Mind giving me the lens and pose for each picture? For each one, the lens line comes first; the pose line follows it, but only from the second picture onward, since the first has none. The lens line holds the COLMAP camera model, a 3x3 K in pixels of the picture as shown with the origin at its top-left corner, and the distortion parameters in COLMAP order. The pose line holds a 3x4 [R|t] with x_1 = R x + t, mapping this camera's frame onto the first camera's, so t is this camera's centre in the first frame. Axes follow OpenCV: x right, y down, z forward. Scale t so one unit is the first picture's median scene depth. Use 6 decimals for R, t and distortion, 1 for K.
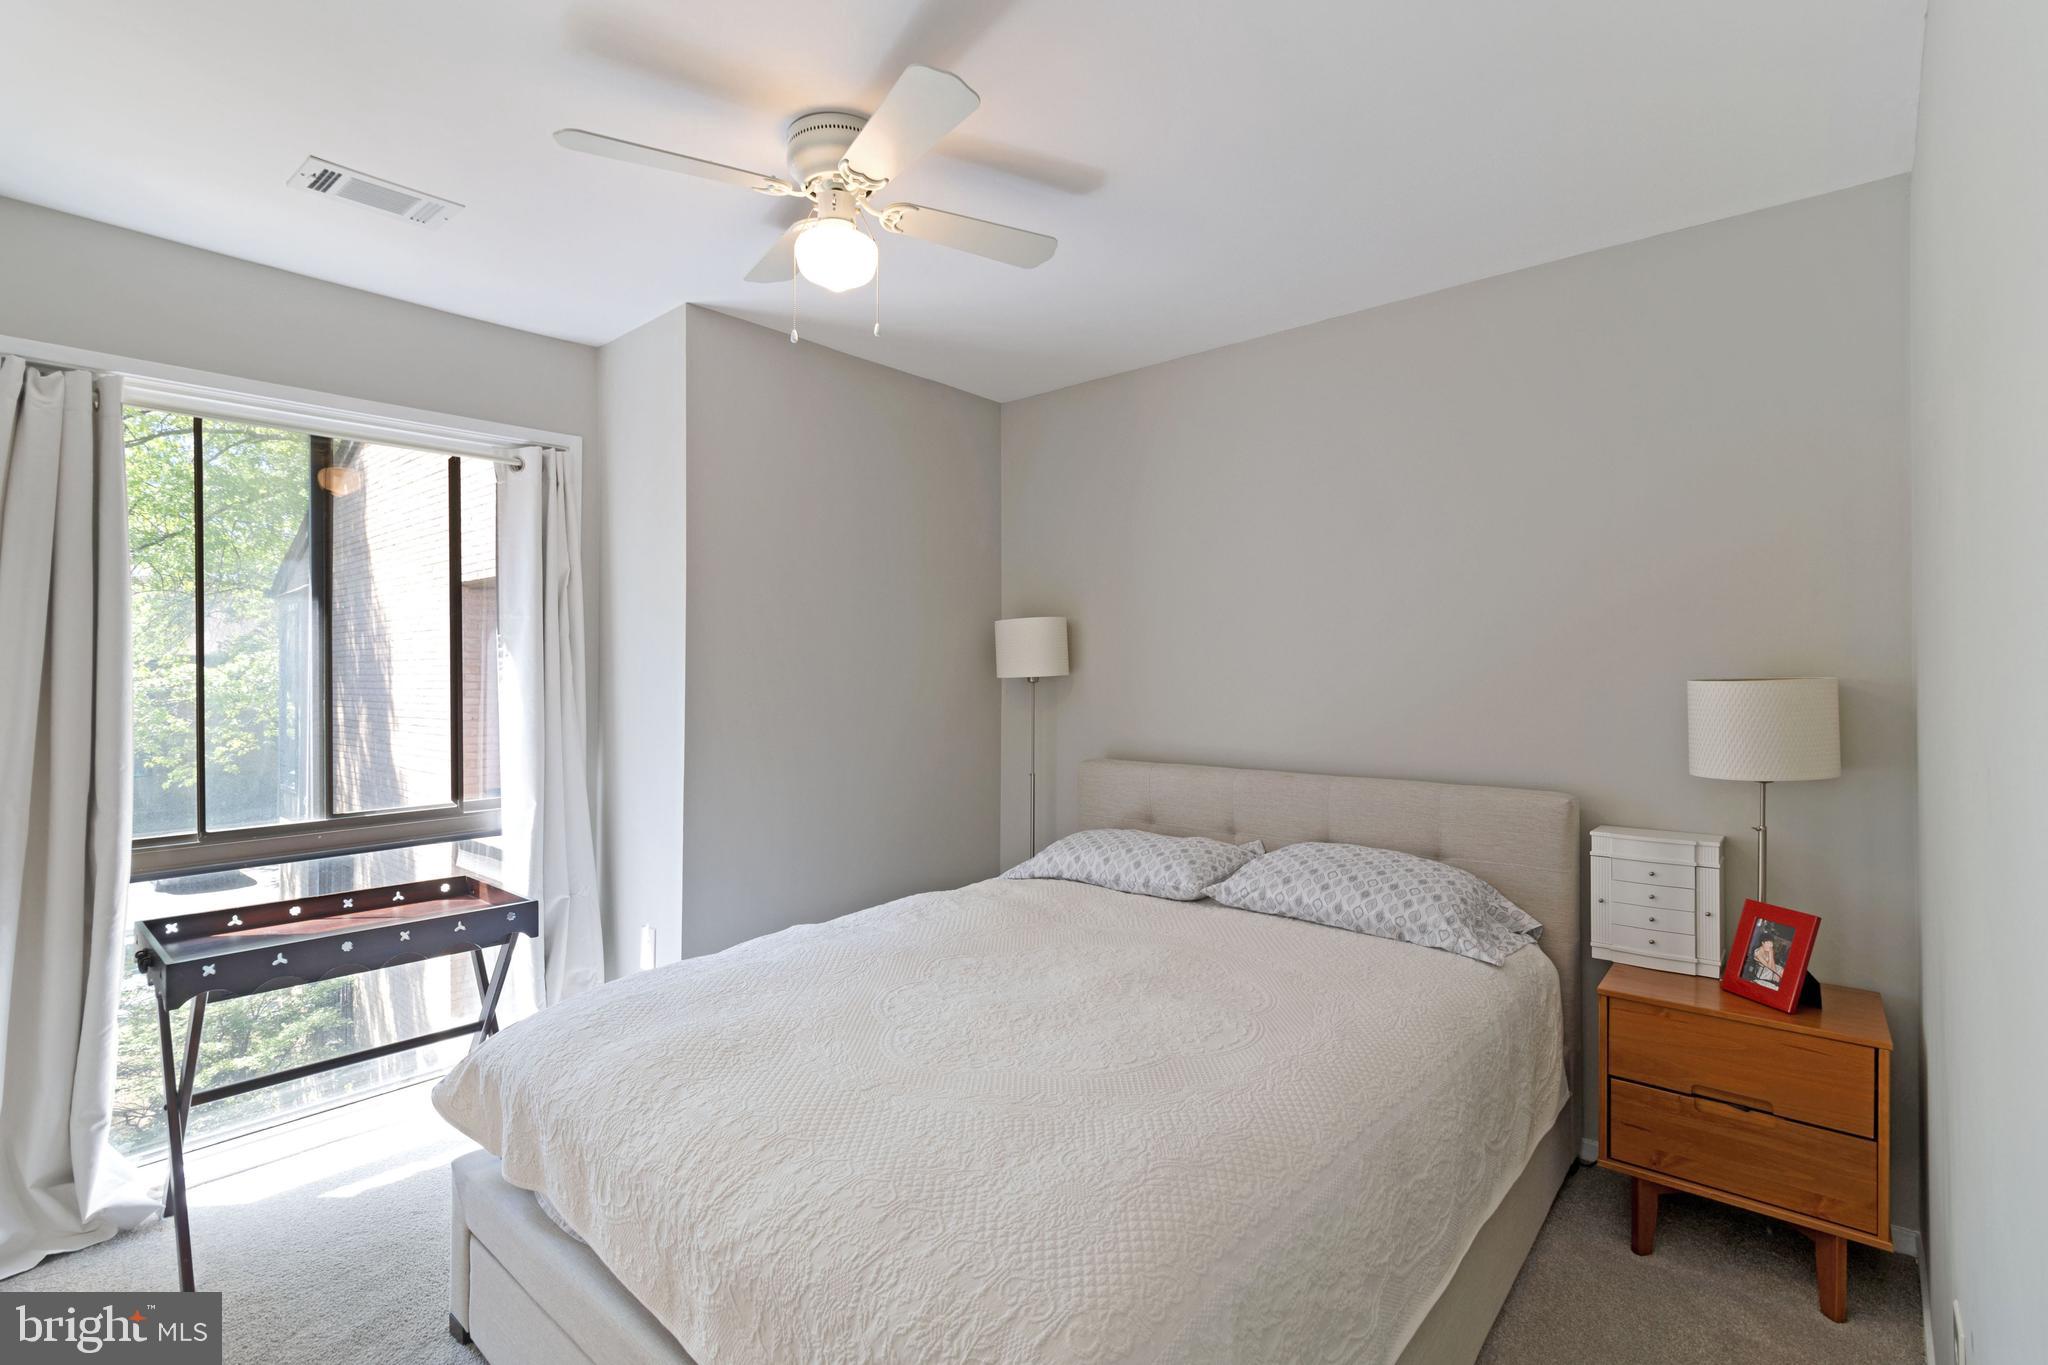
lens RADIAL K [[953.3, 0, 1026.1], [0, 953.3, 661.8], [0, 0, 1]] dist [0.002584, 0.000516]
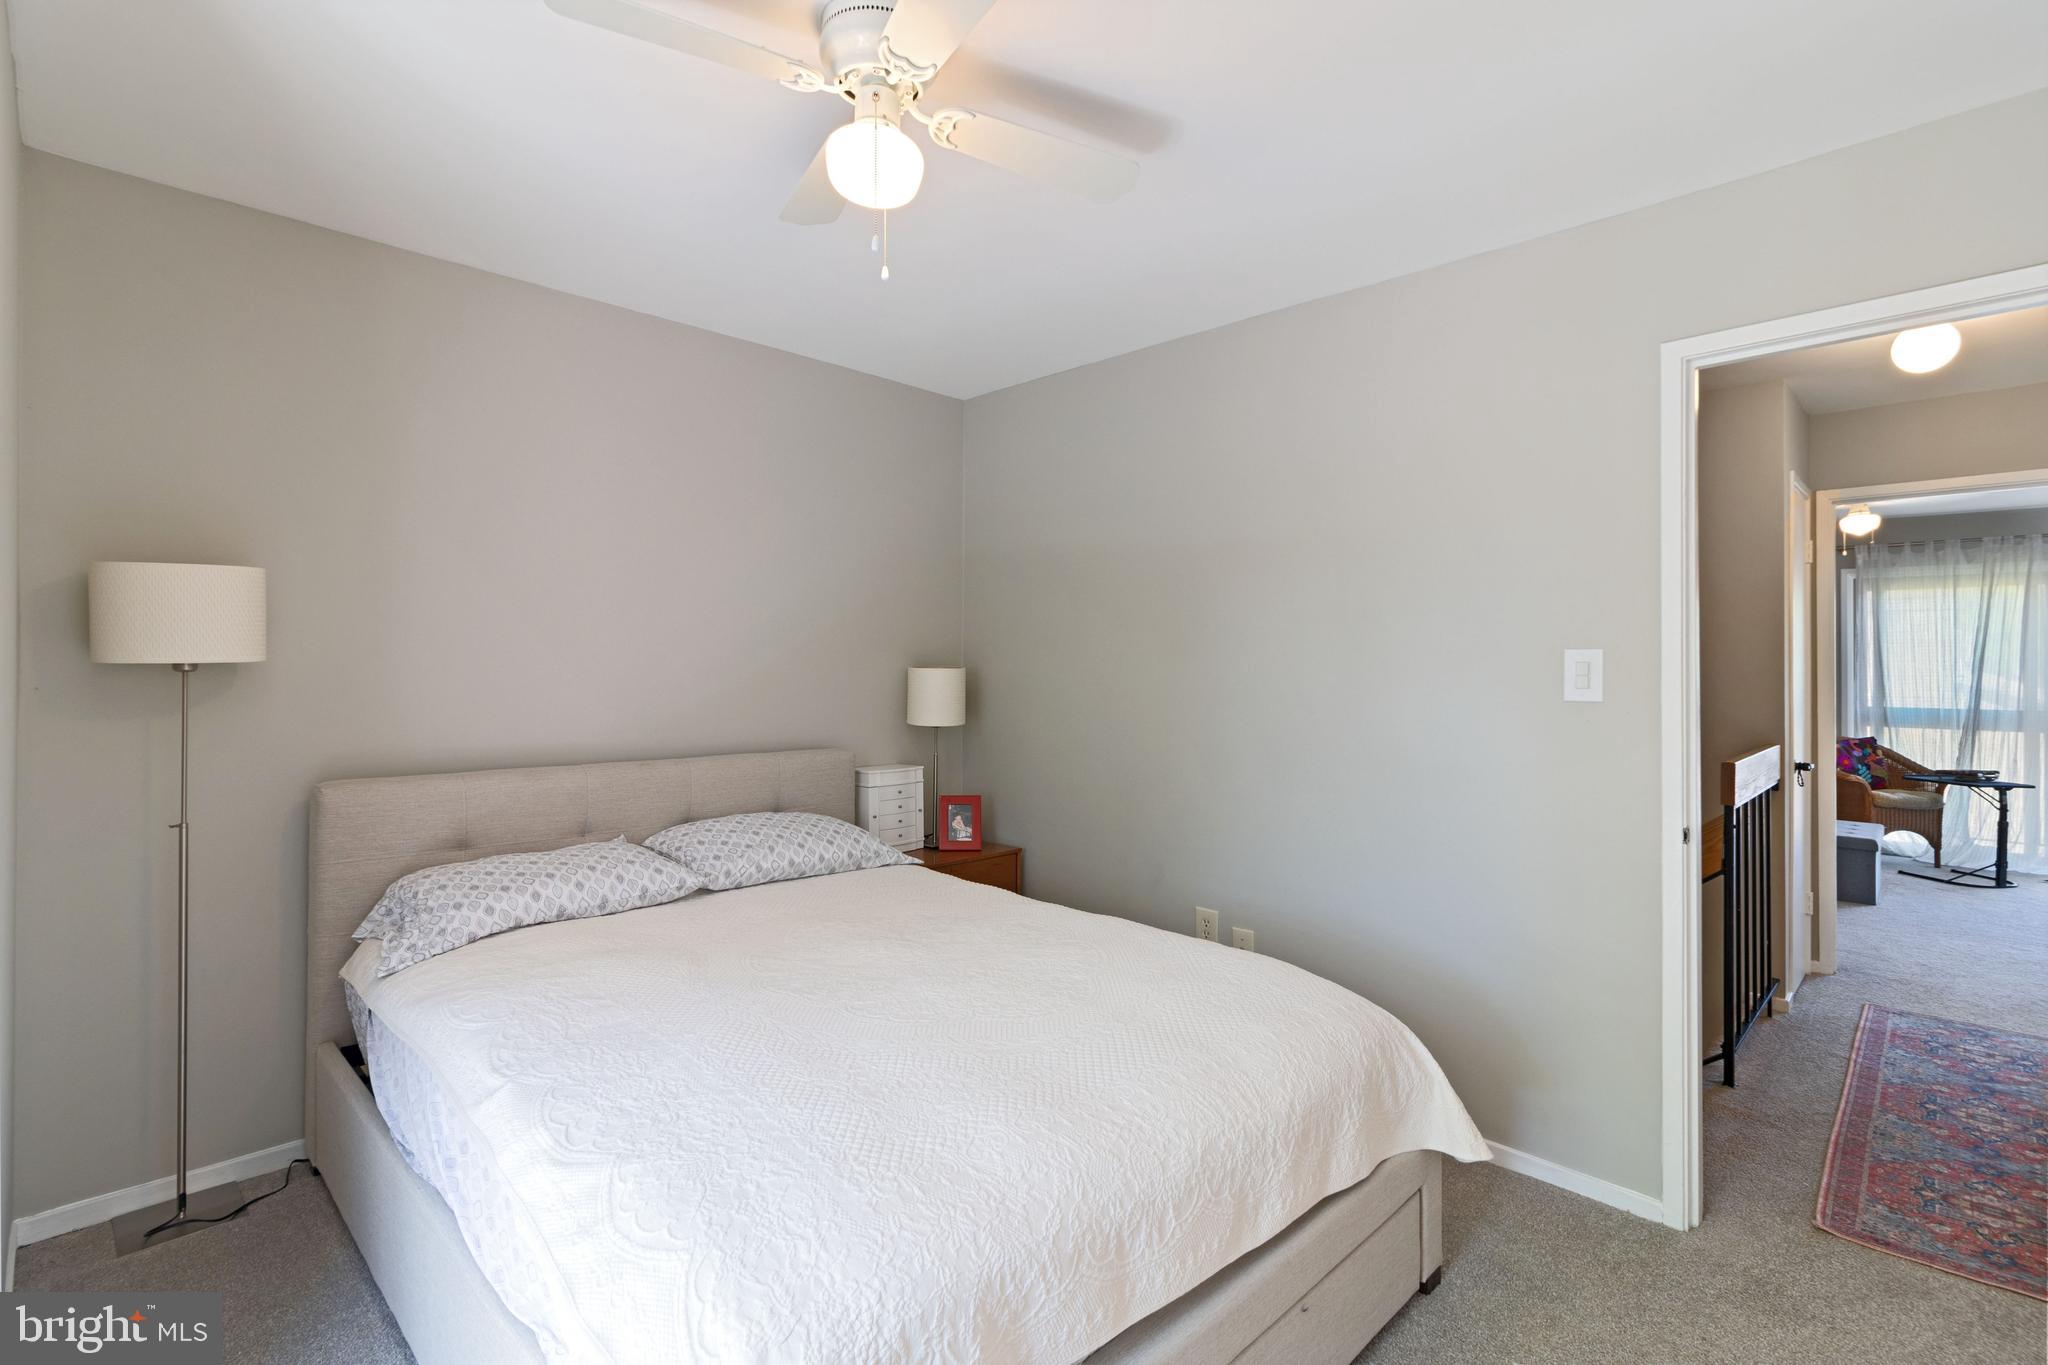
lens RADIAL K [[953.3, 0, 1026.1], [0, 953.3, 661.8], [0, 0, 1]] dist [0.002584, 0.000516]
pose [[0.070625, 0.004713, 0.997492, -0.751513], [-0.020708, 0.999780, -0.003257, 0.008335], [-0.997288, -0.020426, 0.070707, 0.583277]]
